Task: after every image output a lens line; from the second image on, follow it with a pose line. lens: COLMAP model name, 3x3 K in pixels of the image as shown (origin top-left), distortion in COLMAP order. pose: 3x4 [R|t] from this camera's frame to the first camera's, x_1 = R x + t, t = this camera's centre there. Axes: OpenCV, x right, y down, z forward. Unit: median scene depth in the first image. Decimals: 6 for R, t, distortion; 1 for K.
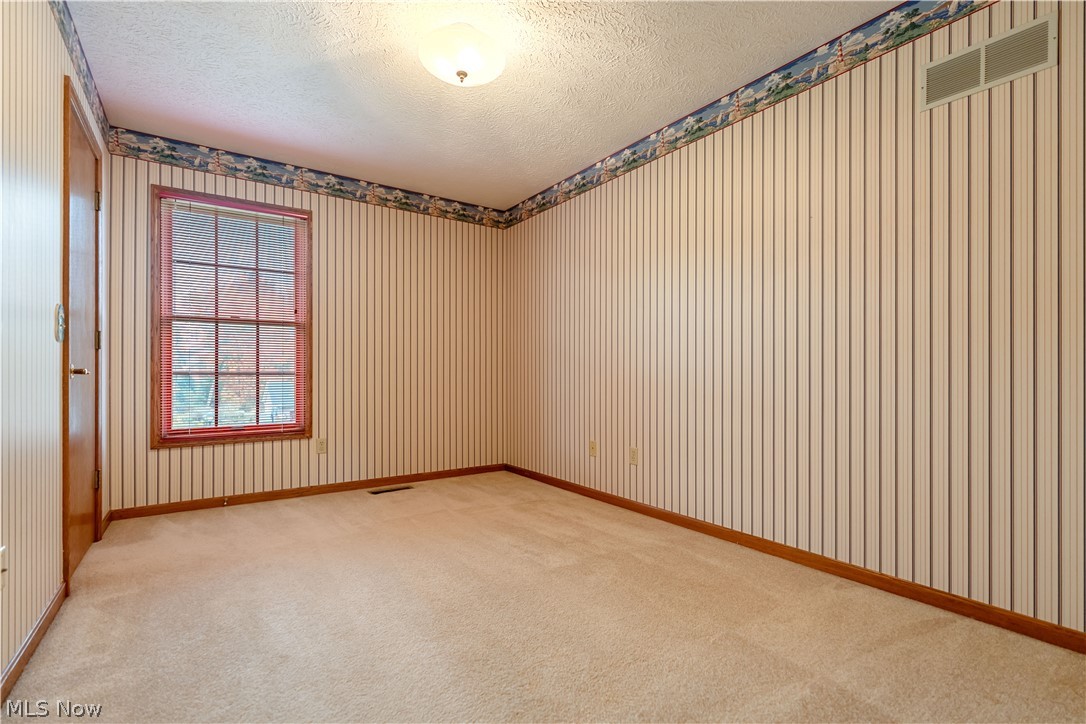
lens RADIAL K [[493.9, 0, 540.4], [0, 493.9, 371.4], [0, 0, 1]] dist [-0.001129, 0.000303]
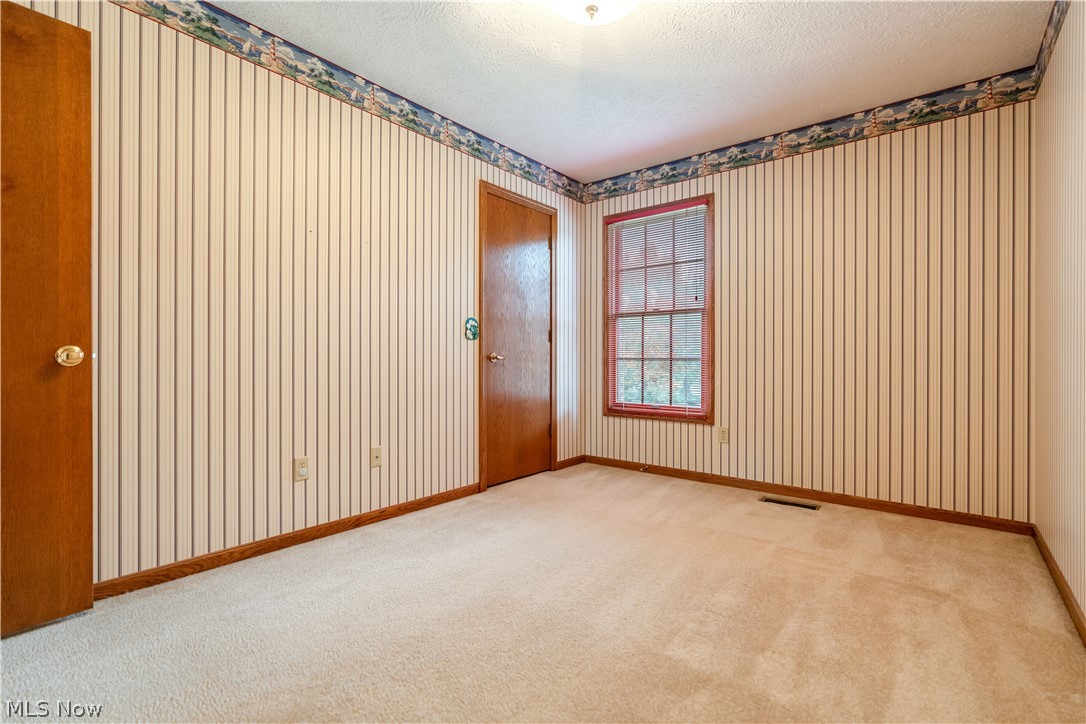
lens RADIAL K [[493.3, 0, 542.5], [0, 493.3, 356.7], [0, 0, 1]] dist [-0.000972, 0.000190]
pose [[0.276691, 0.001608, -0.960958, 0.403684], [0.002656, 0.999994, 0.002438, -0.004019], [0.960955, -0.003227, 0.276685, 0.426665]]
